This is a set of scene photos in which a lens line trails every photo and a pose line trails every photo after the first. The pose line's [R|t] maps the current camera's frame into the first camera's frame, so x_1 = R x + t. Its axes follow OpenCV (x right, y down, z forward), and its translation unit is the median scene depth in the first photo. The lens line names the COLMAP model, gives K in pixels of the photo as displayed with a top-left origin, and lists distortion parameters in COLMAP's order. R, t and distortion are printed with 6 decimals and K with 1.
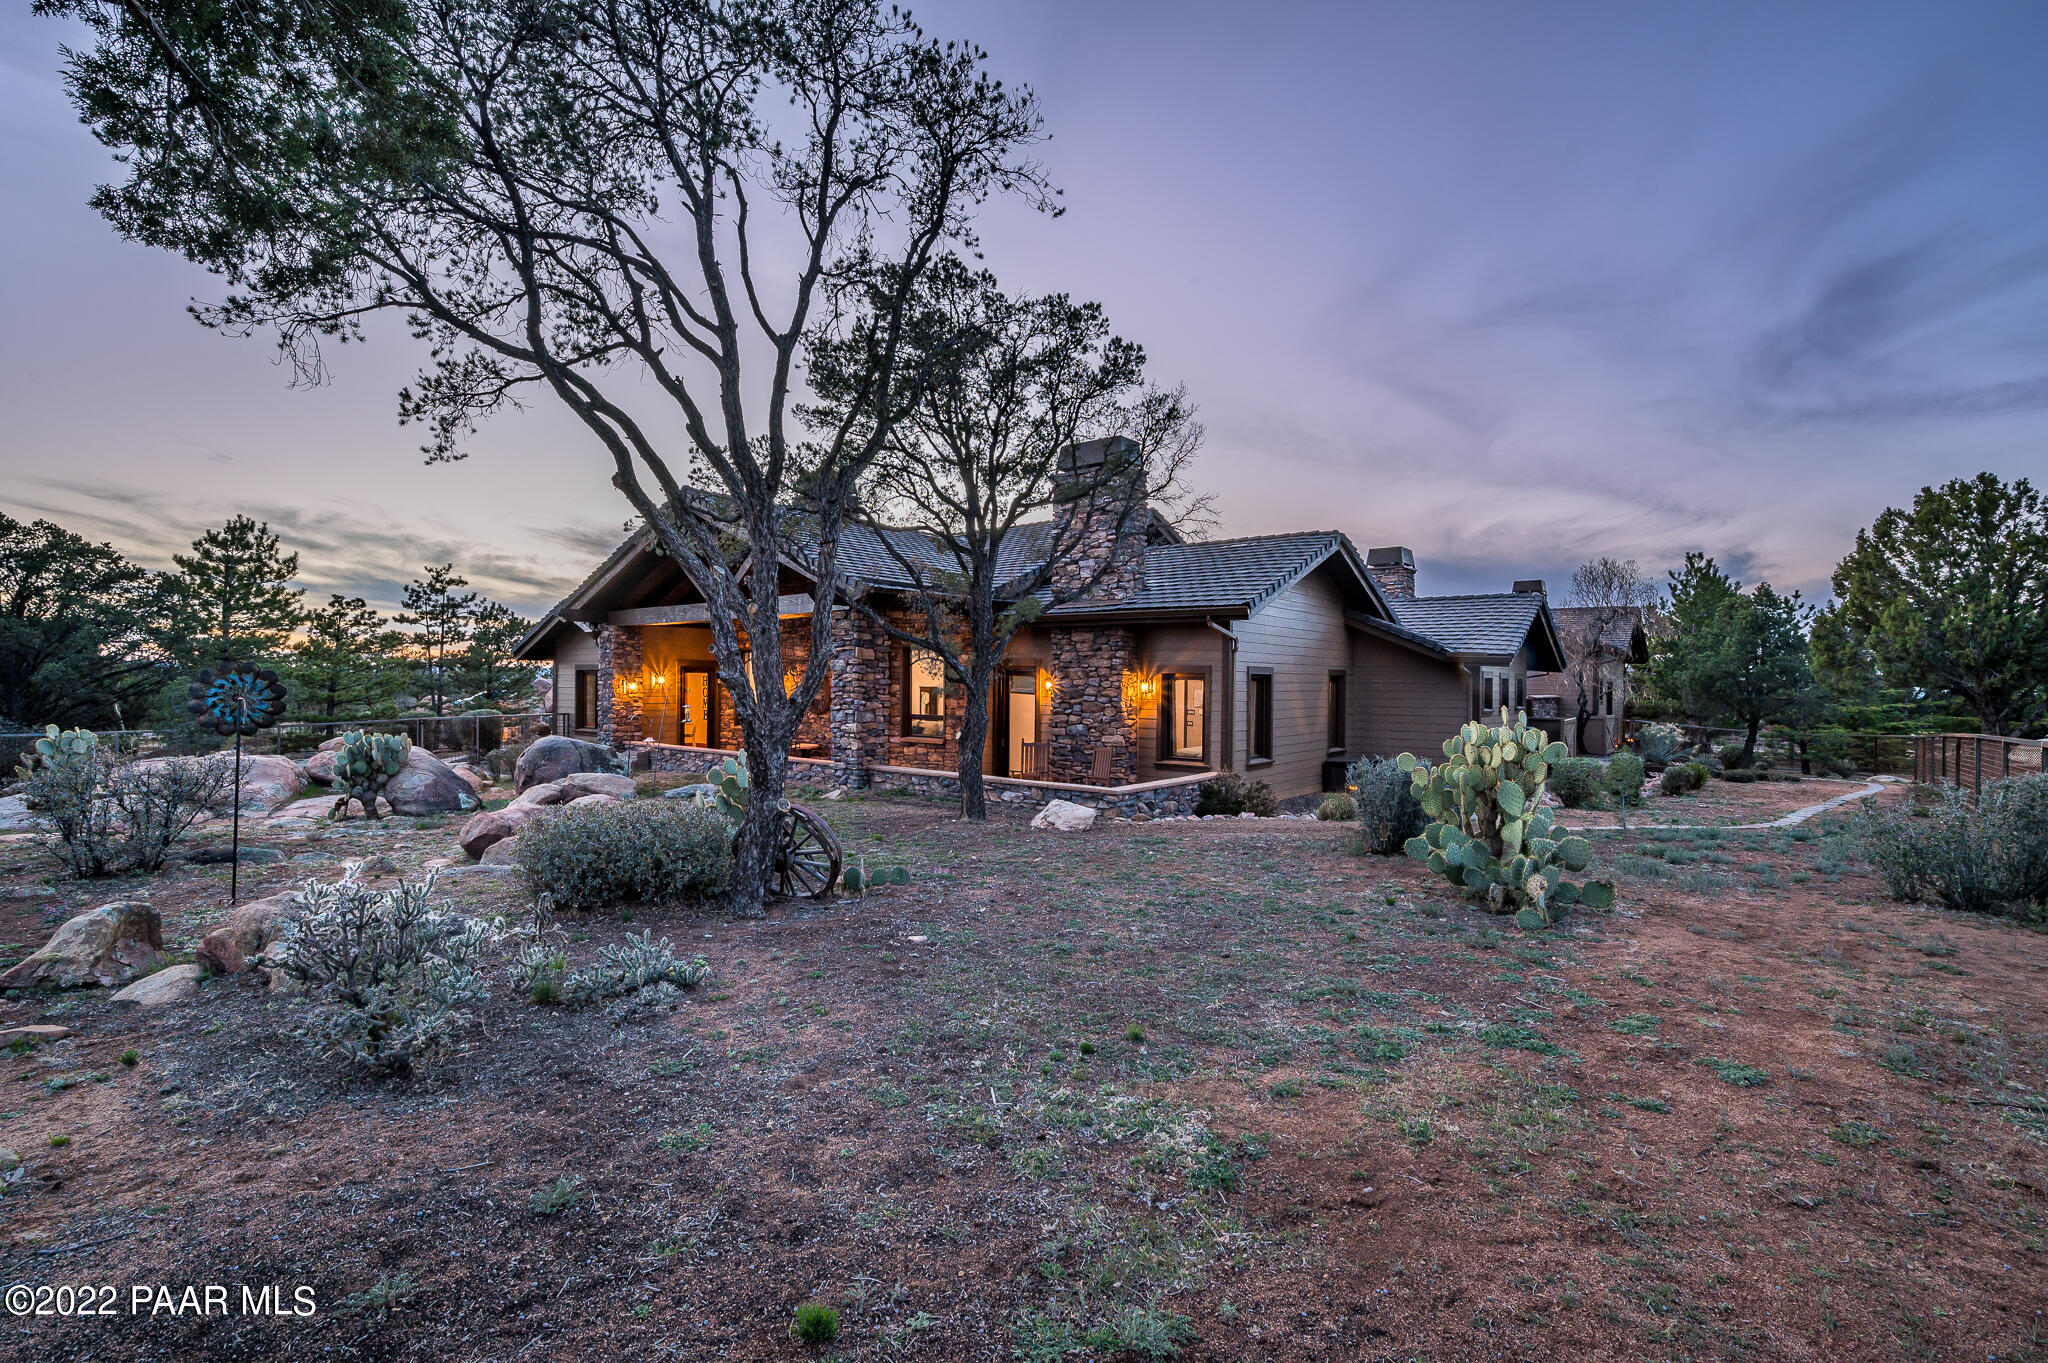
lens RADIAL K [[918.1, 0, 1020.6], [0, 918.1, 683.5], [0, 0, 1]] dist [0.000104, -0.000168]
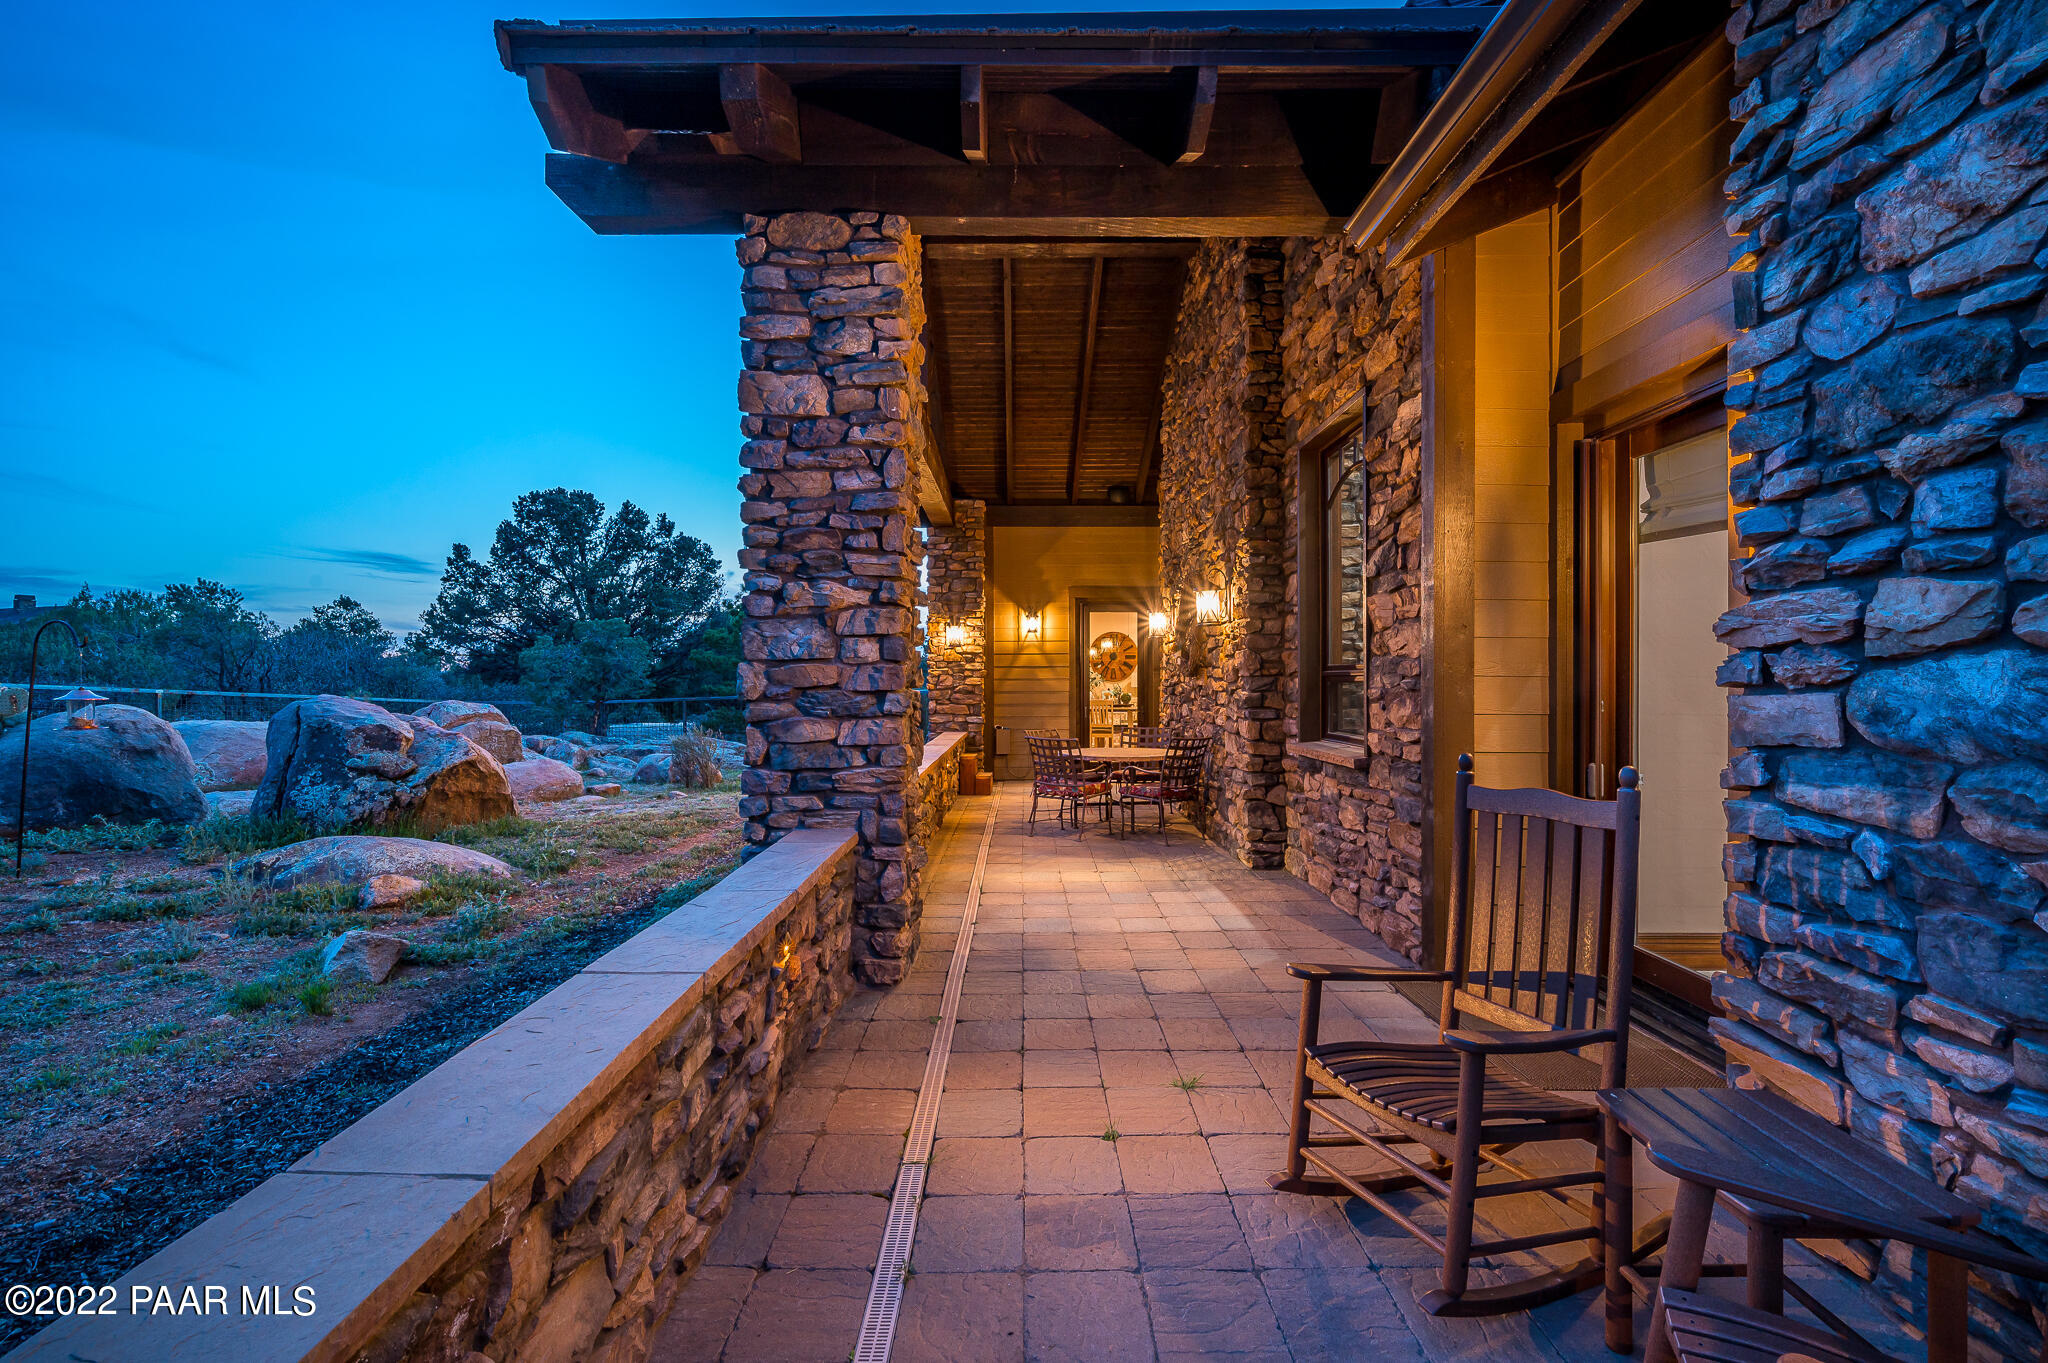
lens RADIAL K [[973.4, 0, 1024.5], [0, 973.4, 681.8], [0, 0, 1]] dist [0.003300, 0.000364]
pose [[0.632641, -0.007934, -0.774405, 0.080679], [0.000744, 0.999953, -0.009637, 0.048433], [0.774445, 0.005520, 0.632617, 0.834514]]
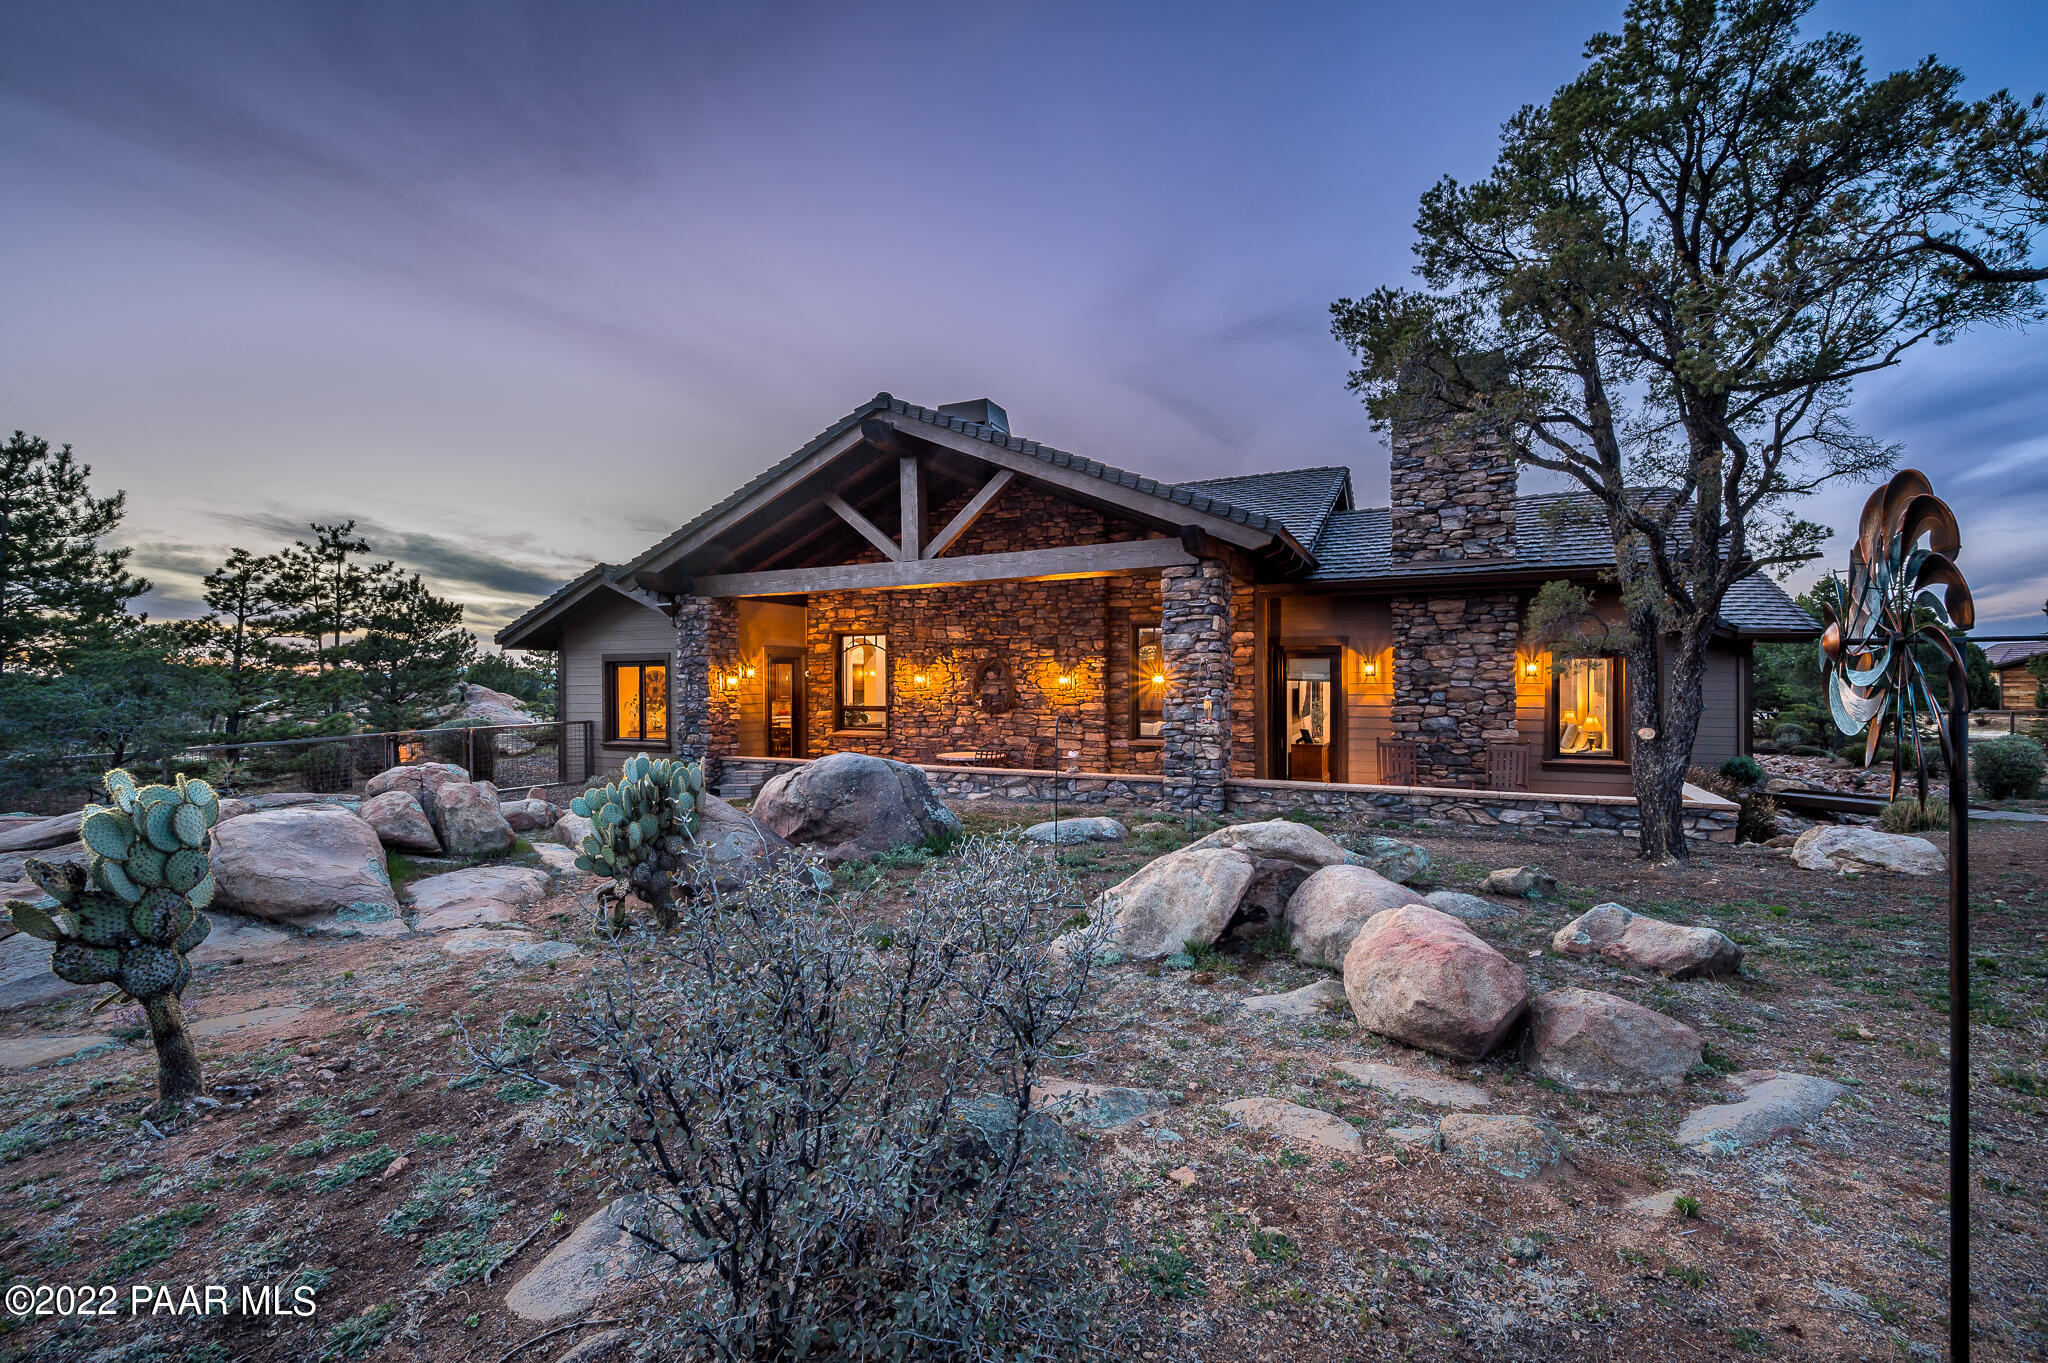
lens RADIAL K [[883.3, 0, 1024.0], [0, 883.3, 681.5], [0, 0, 1]] dist [0.000552, 0.000057]
pose [[0.974176, -0.013963, 0.225359, -0.451202], [0.014504, 0.999895, -0.000746, 0.009422], [-0.225325, 0.003996, 0.974276, 0.338736]]
